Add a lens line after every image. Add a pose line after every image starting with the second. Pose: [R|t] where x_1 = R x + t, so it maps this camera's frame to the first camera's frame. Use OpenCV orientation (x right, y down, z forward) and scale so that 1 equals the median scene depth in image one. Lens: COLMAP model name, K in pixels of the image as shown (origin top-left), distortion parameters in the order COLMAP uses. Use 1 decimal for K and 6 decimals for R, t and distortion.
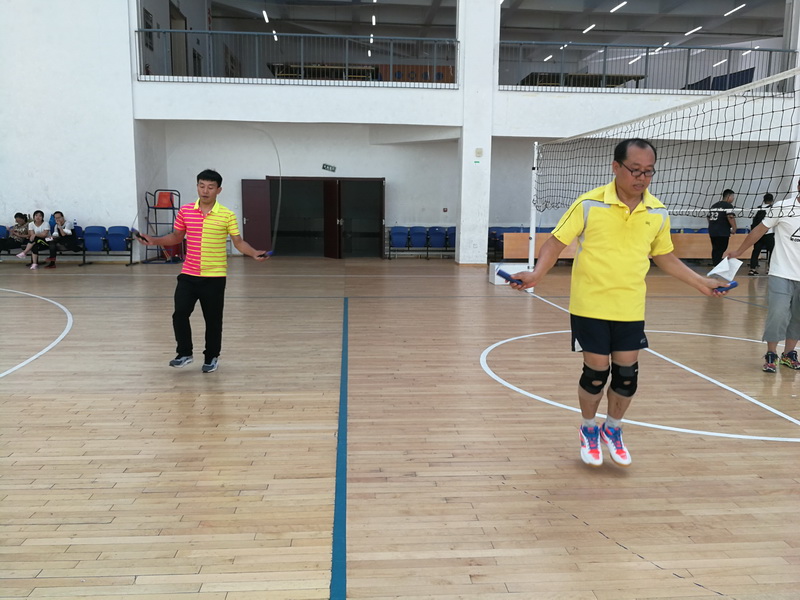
lens RADIAL K [[626.8, 0, 400.0], [0, 626.8, 300.0], [0, 0, 1]] dist [-0.002150, -0.010623]
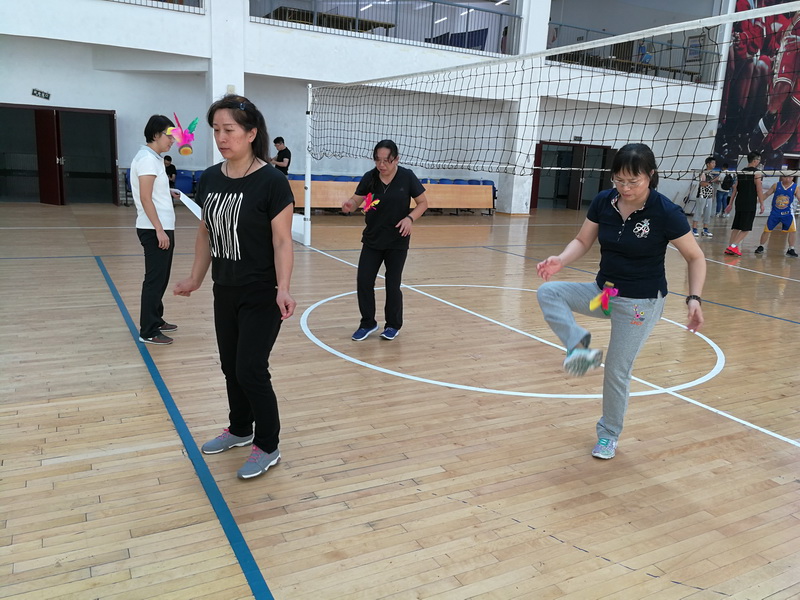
lens RADIAL K [[628.7, 0, 400.0], [0, 628.7, 300.0], [0, 0, 1]] dist [0.015687, -0.031511]
pose [[0.915082, -0.054717, 0.399539, -0.090834], [0.019604, 0.995617, 0.091451, -0.024376], [-0.402792, -0.075852, 0.912143, 0.105252]]
